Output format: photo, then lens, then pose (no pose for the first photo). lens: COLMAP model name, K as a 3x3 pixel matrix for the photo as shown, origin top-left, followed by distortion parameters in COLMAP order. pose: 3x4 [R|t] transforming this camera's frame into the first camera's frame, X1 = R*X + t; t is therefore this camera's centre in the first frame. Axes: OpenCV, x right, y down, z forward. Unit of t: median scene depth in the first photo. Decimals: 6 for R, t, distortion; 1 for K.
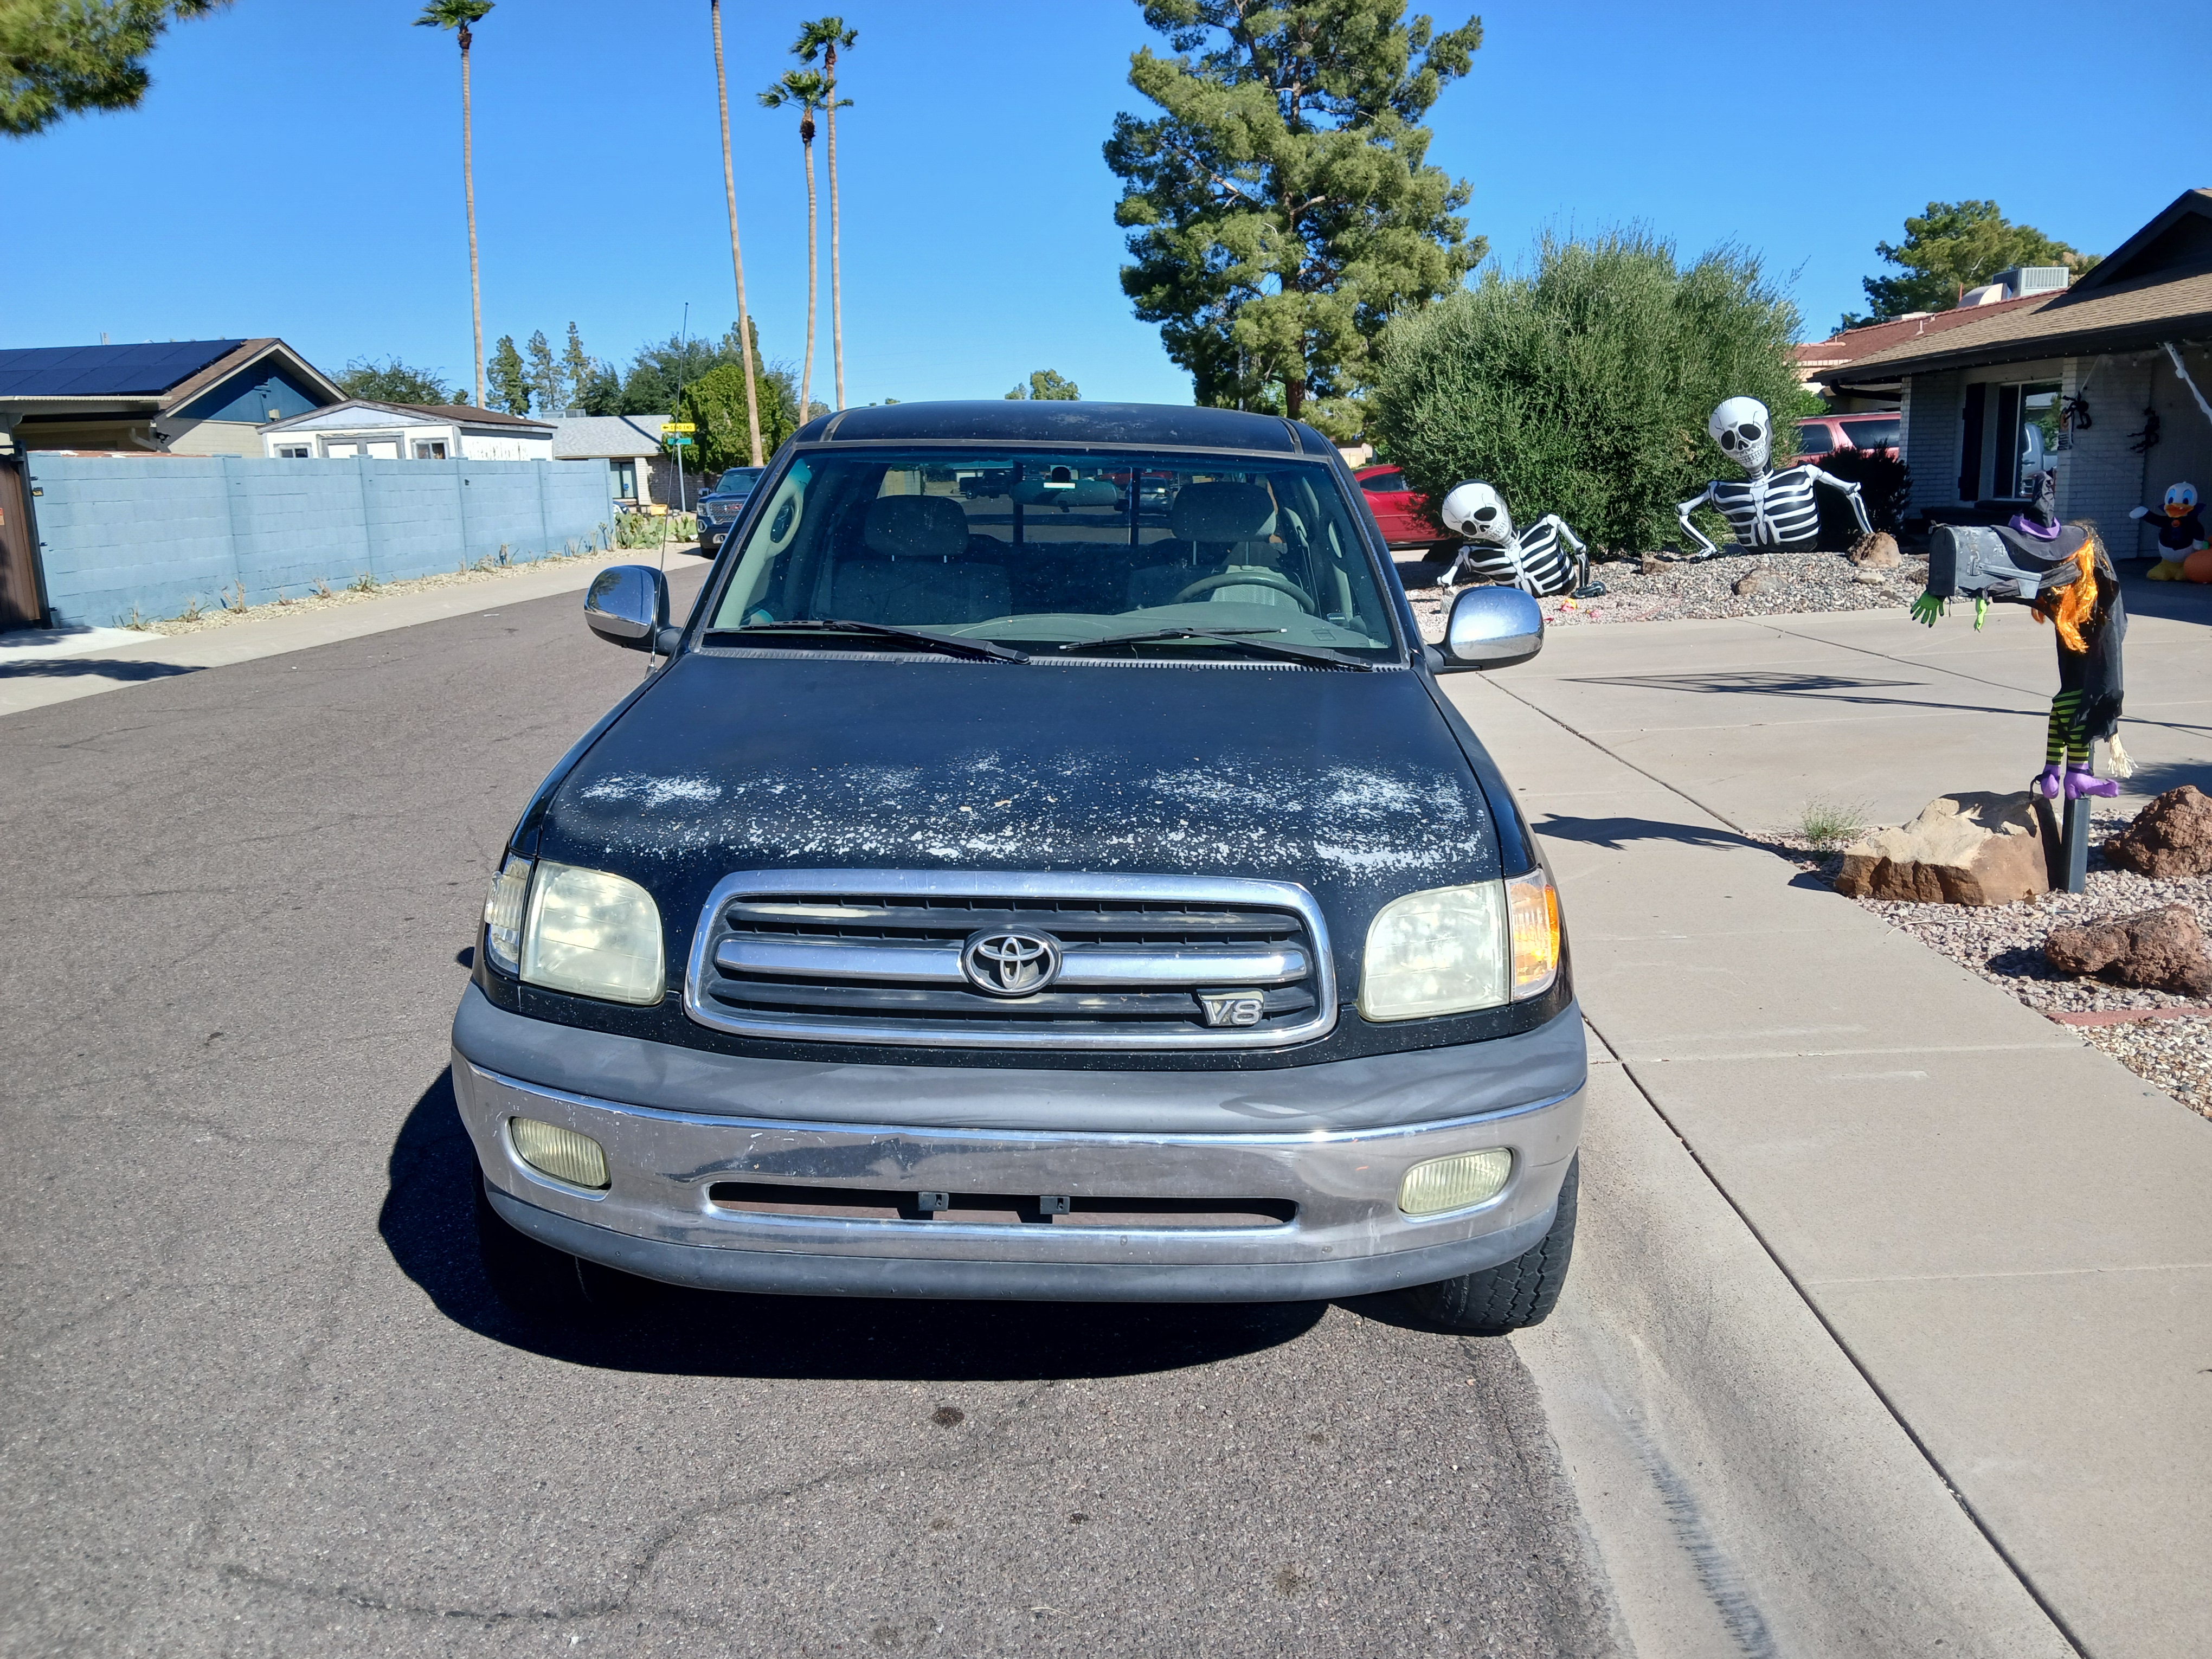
lens RADIAL K [[1749.8, 0, 1118.1], [0, 1749.8, 821.0], [0, 0, 1]] dist [0.030555, -0.078210]
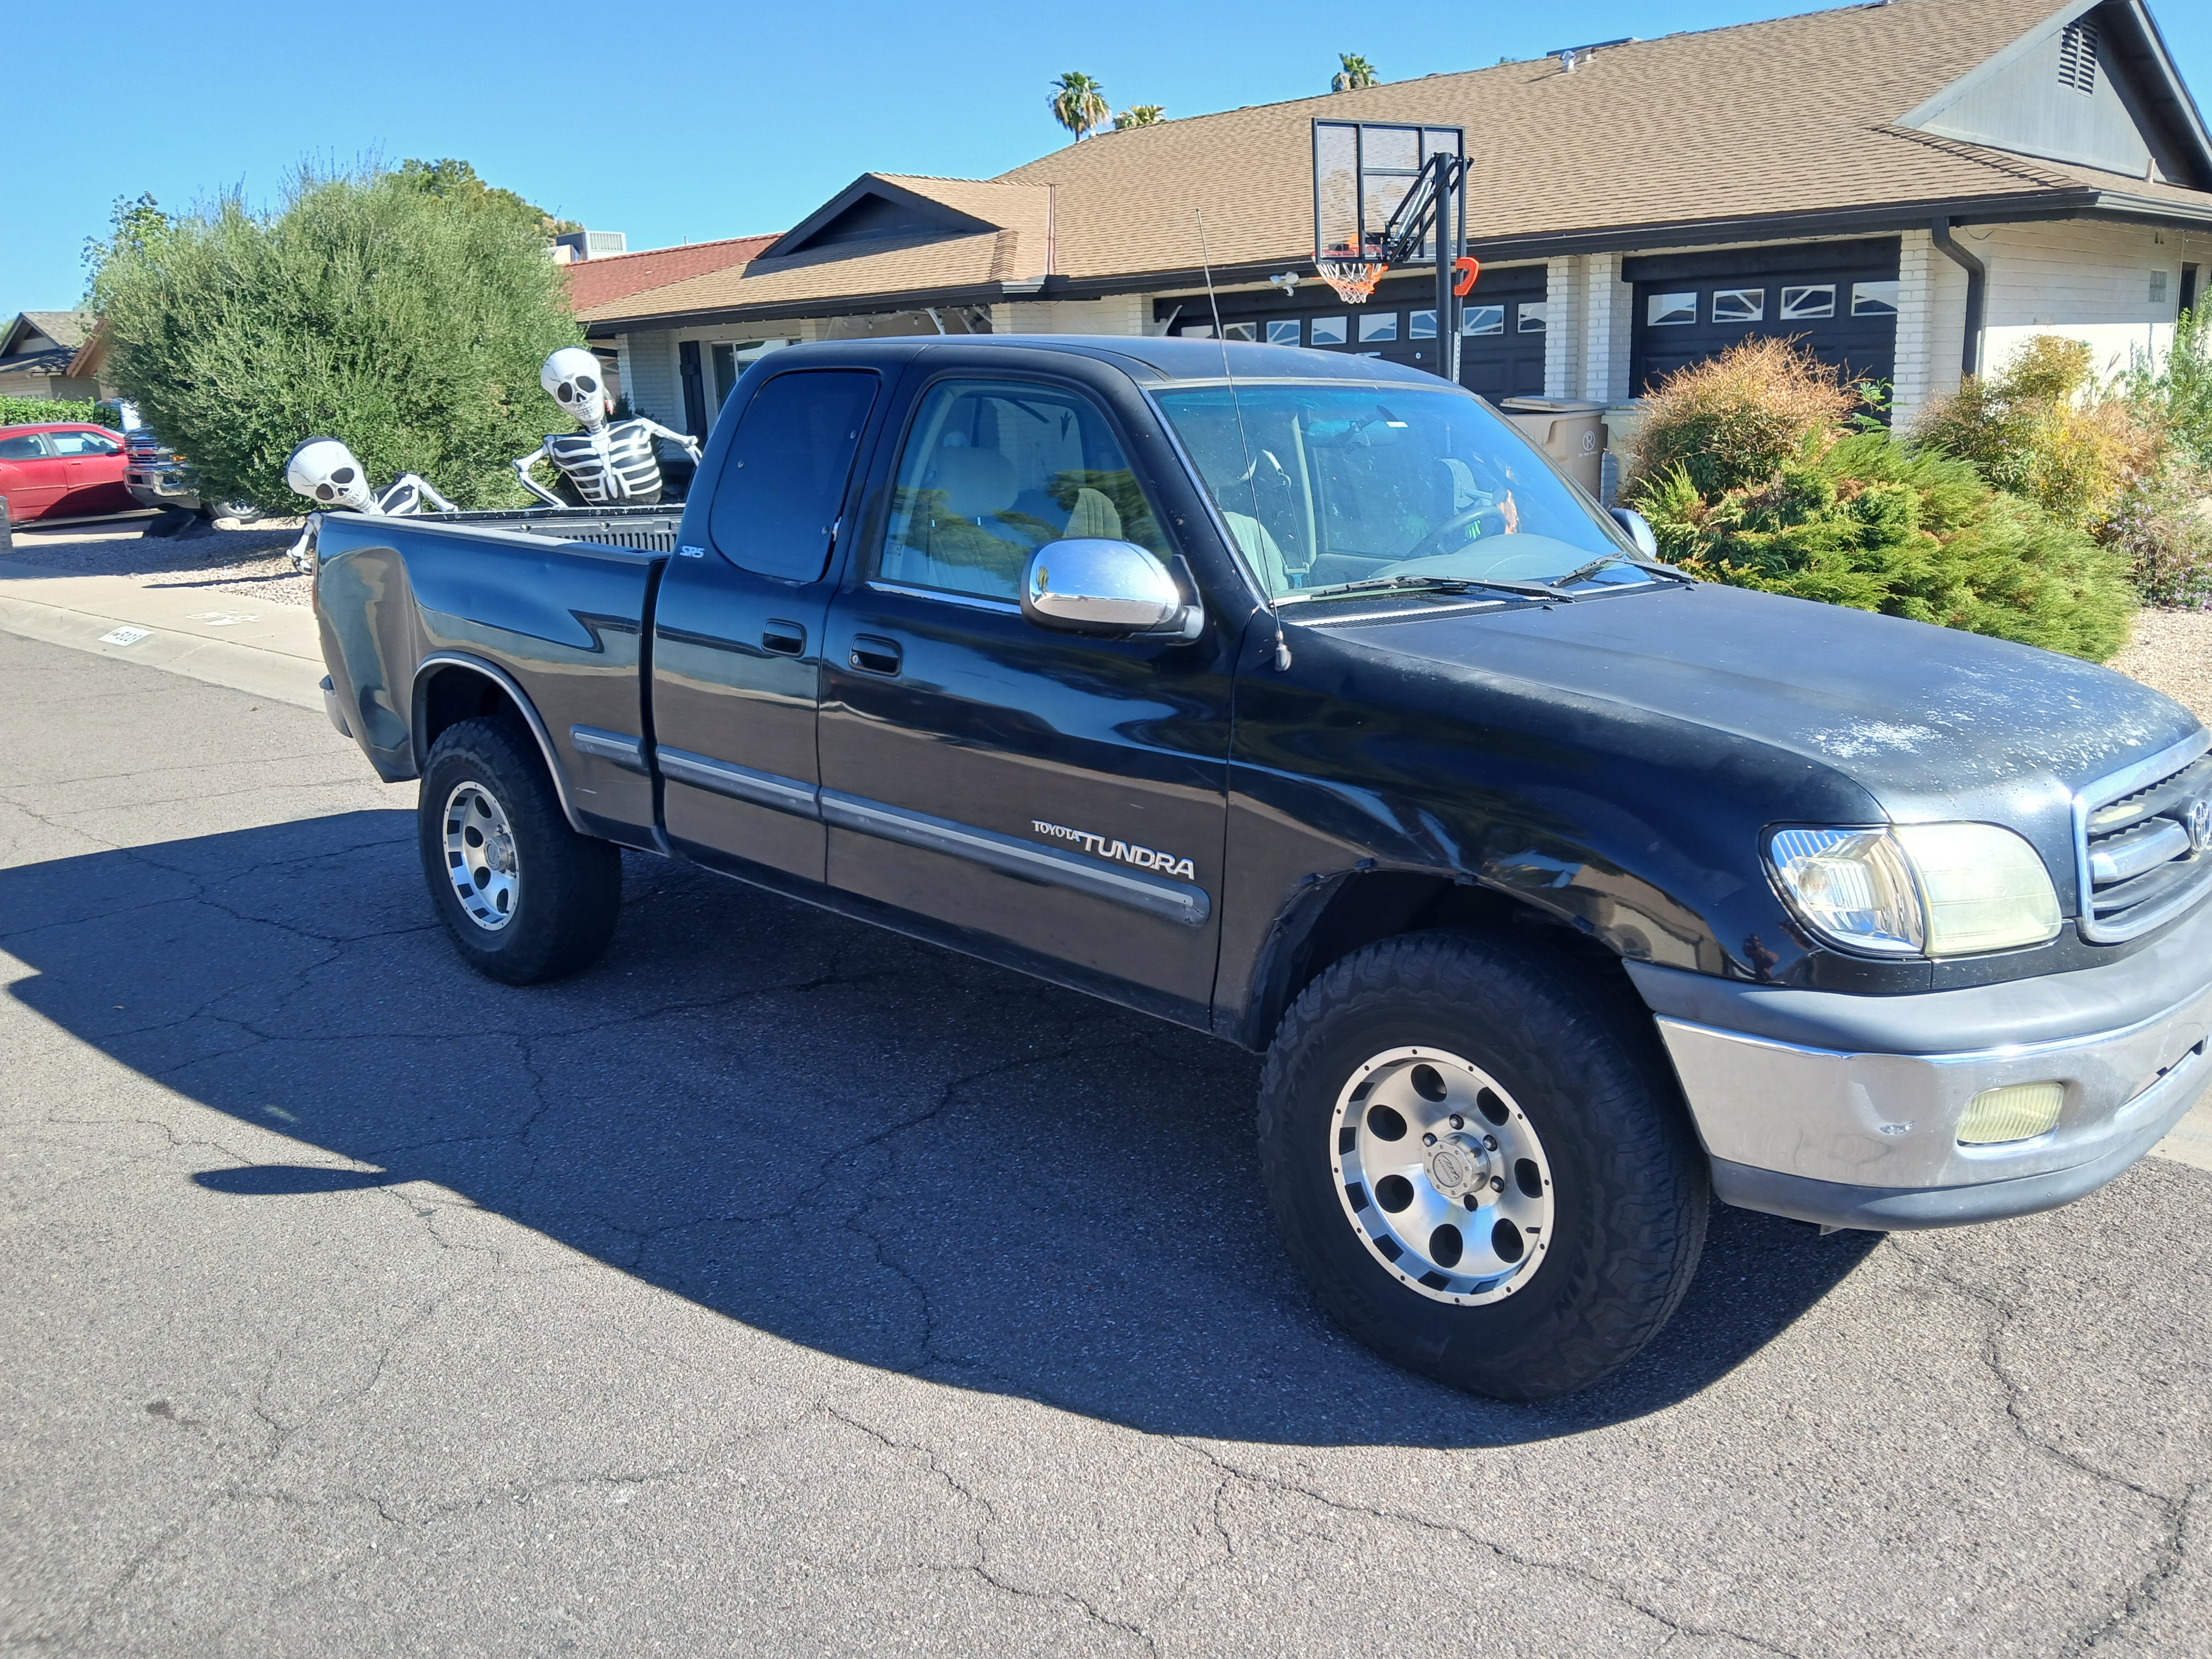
lens RADIAL K [[1749.8, 0, 1118.1], [0, 1749.8, 821.0], [0, 0, 1]] dist [0.030555, -0.078210]
pose [[0.697204, -0.170255, 0.696362, -0.166002], [0.153435, 0.984318, 0.087038, -0.017226], [-0.700260, 0.046163, 0.712394, 0.082191]]
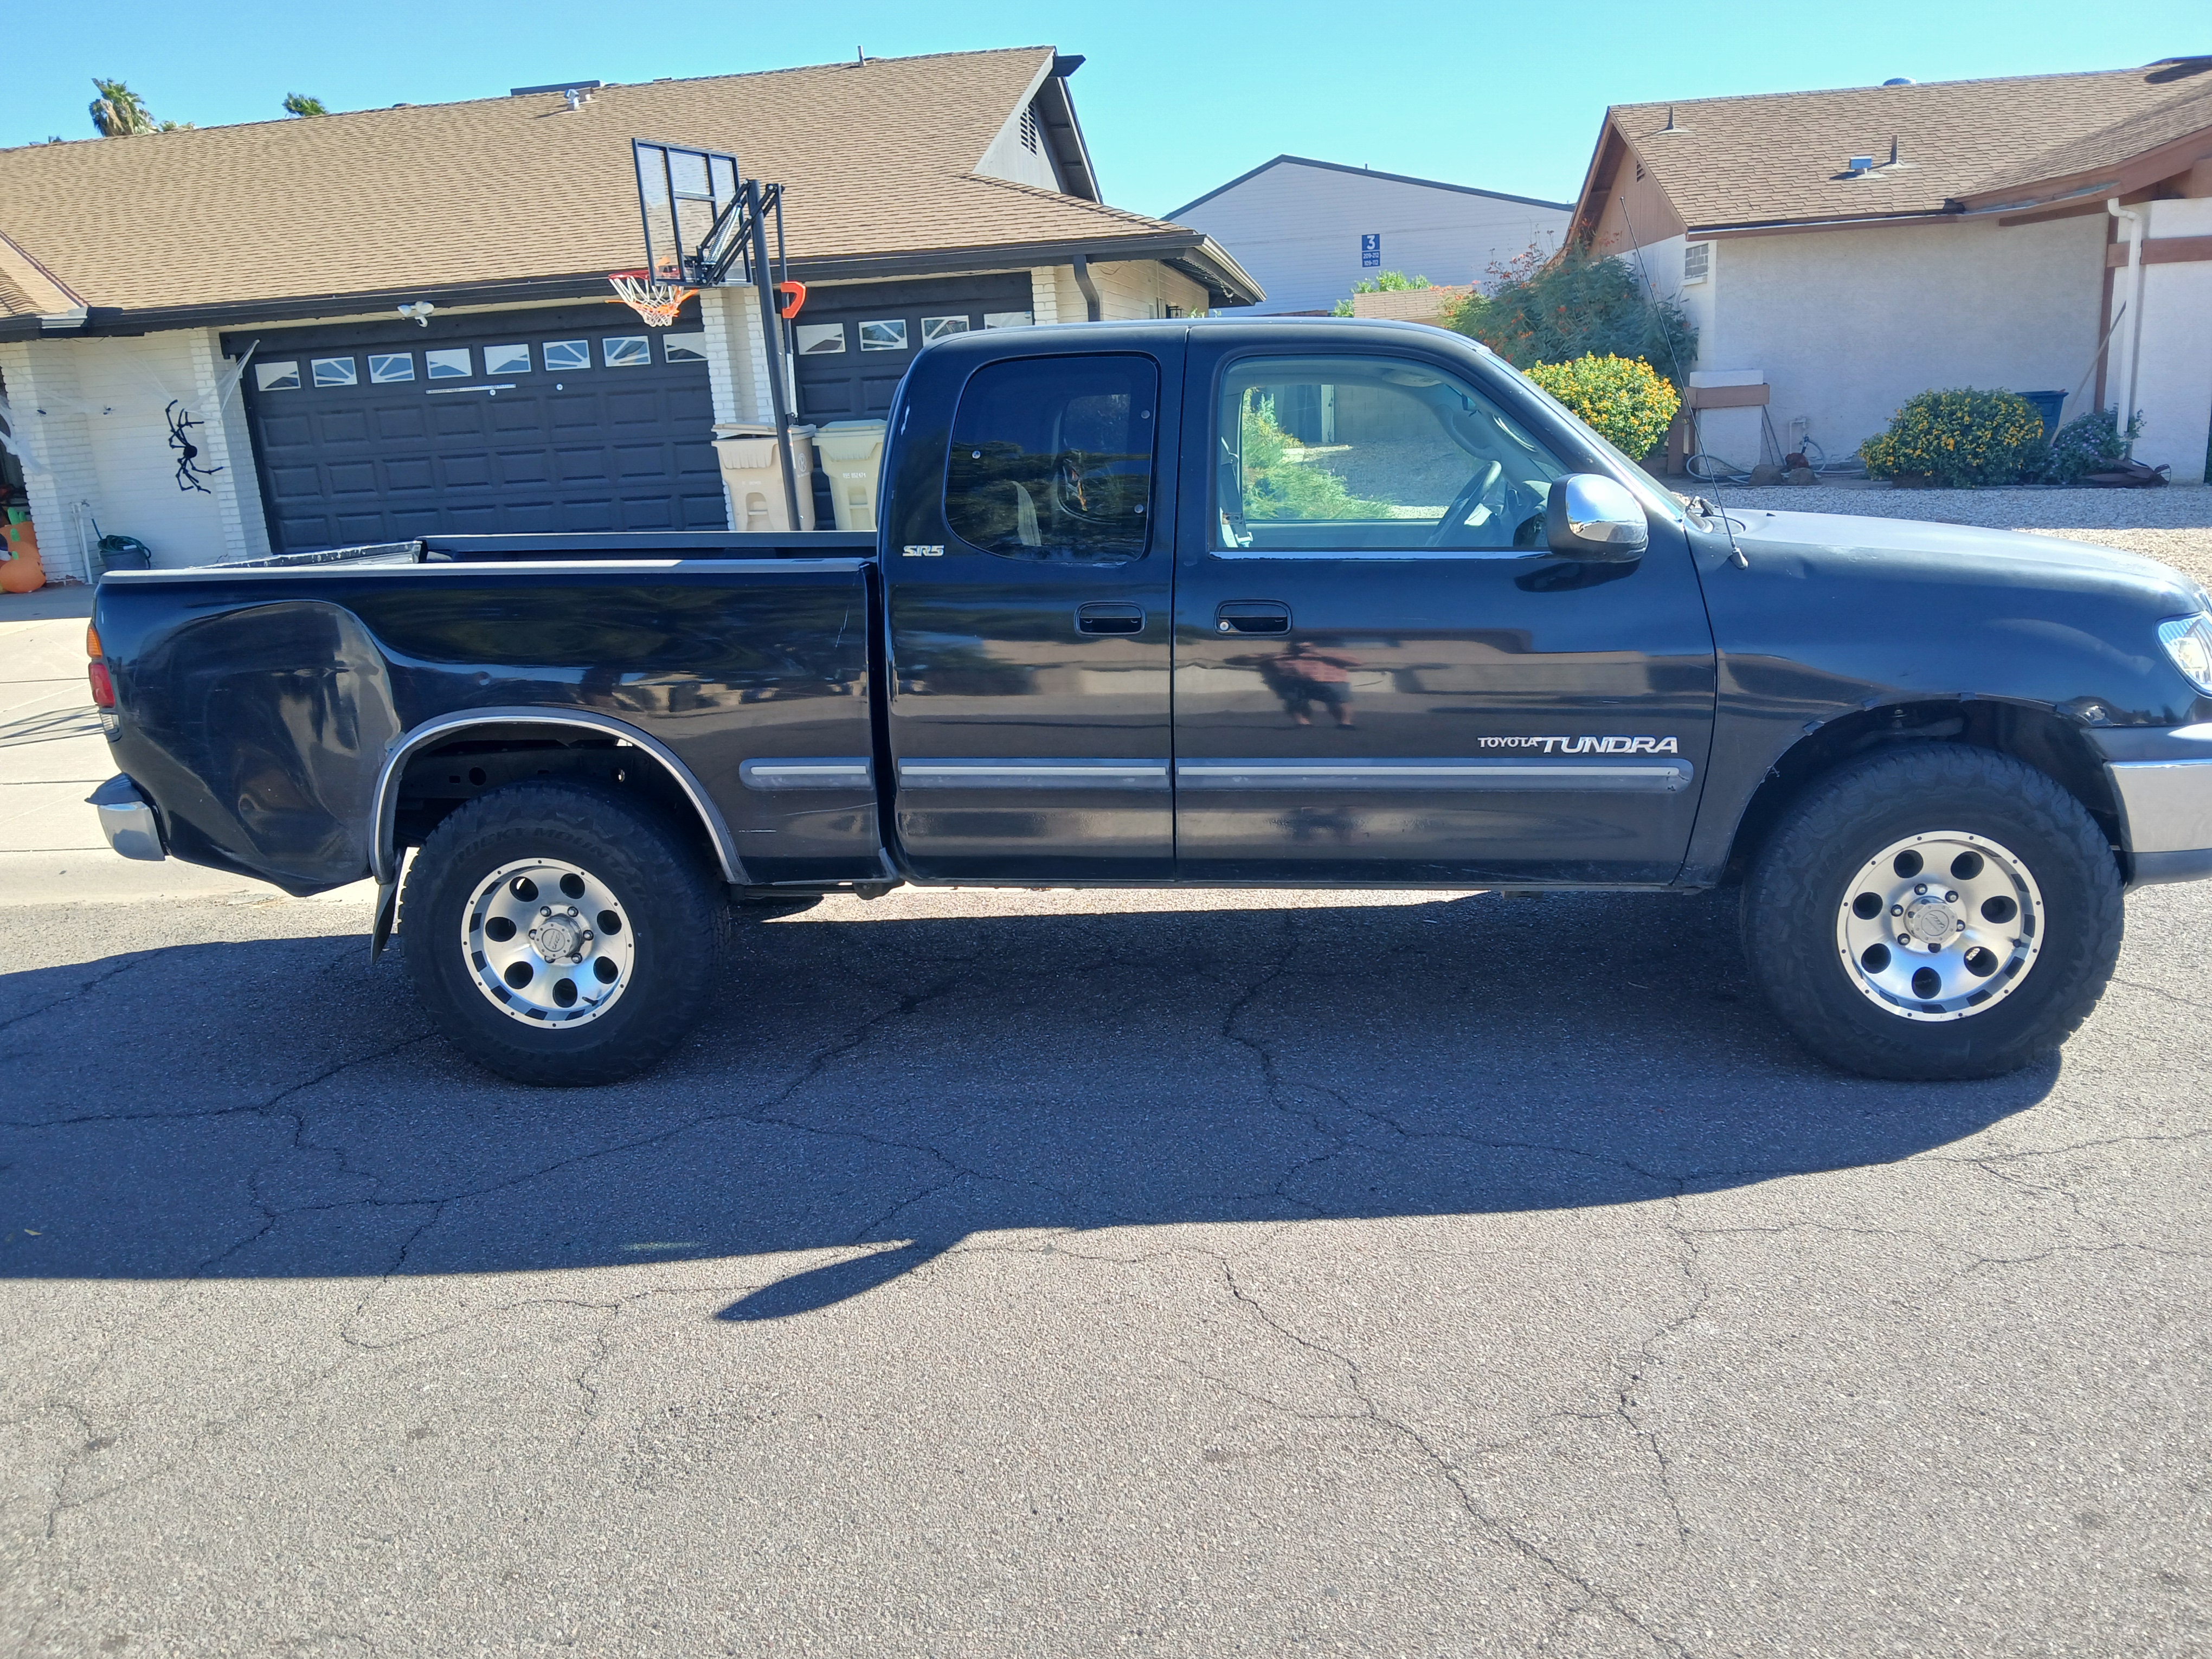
lens RADIAL K [[1724.0, 0, 1102.2], [0, 1724.0, 848.7], [0, 0, 1]] dist [0.034805, -0.080701]
pose [[0.135752, -0.245626, 0.959812, -0.243128], [0.247634, 0.946443, 0.207180, -0.041549], [-0.959296, 0.209557, 0.189307, 0.214862]]
